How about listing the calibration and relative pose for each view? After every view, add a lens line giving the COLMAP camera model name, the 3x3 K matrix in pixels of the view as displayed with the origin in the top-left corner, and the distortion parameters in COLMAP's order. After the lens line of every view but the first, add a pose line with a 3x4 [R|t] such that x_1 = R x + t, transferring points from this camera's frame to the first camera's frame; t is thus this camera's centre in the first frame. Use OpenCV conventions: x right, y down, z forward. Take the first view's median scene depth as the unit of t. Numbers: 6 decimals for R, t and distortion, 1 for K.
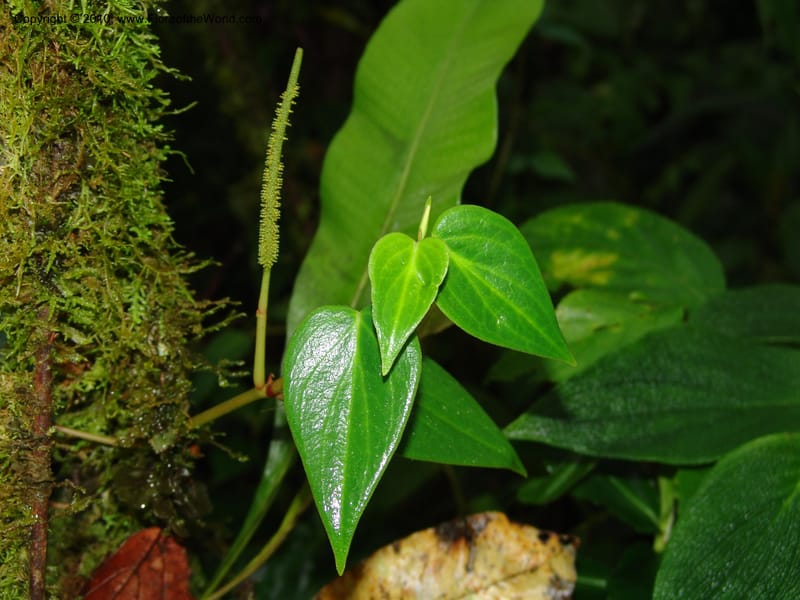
lens RADIAL K [[1274.8, 0, 400.0], [0, 1274.8, 300.0], [0, 0, 1]] dist [-0.095166, 0.033192]
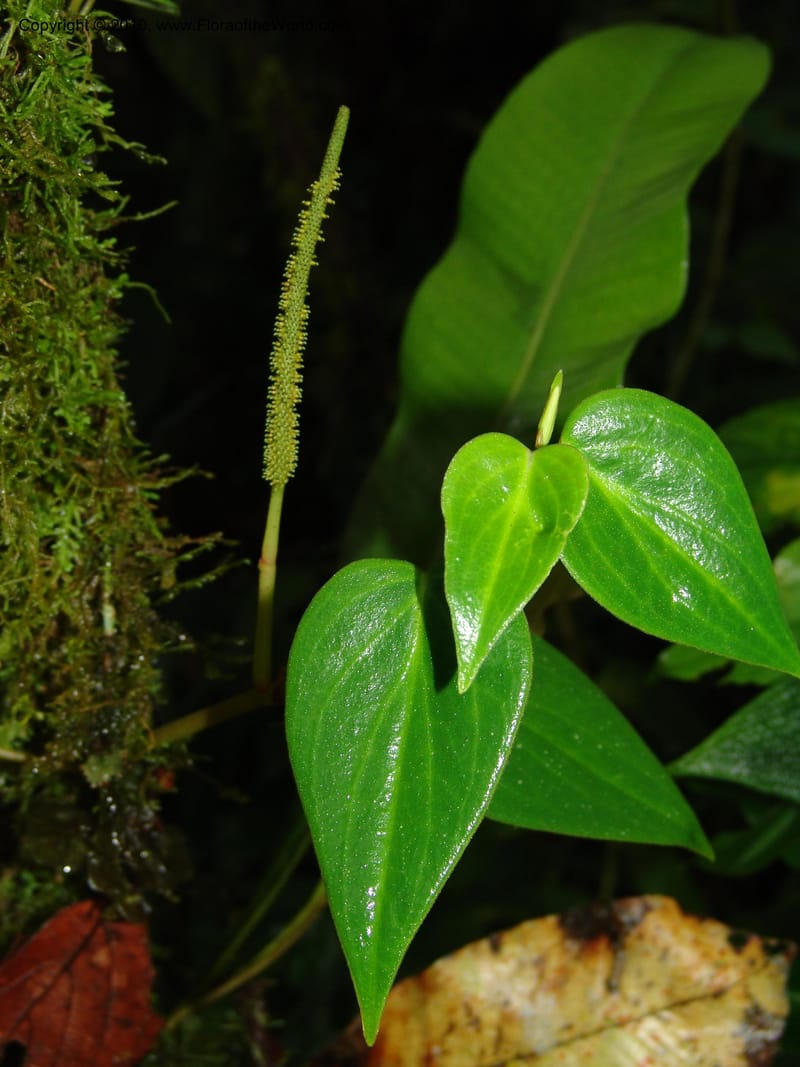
lens RADIAL K [[1700.2, 0, 400.0], [0, 1700.2, 533.5], [0, 0, 1]] dist [-0.095166, 0.033192]
pose [[0.995482, 0.037935, -0.087040, 0.018377], [-0.037146, 0.999253, 0.010666, -0.013442], [0.087380, -0.007384, 0.996148, 0.221038]]
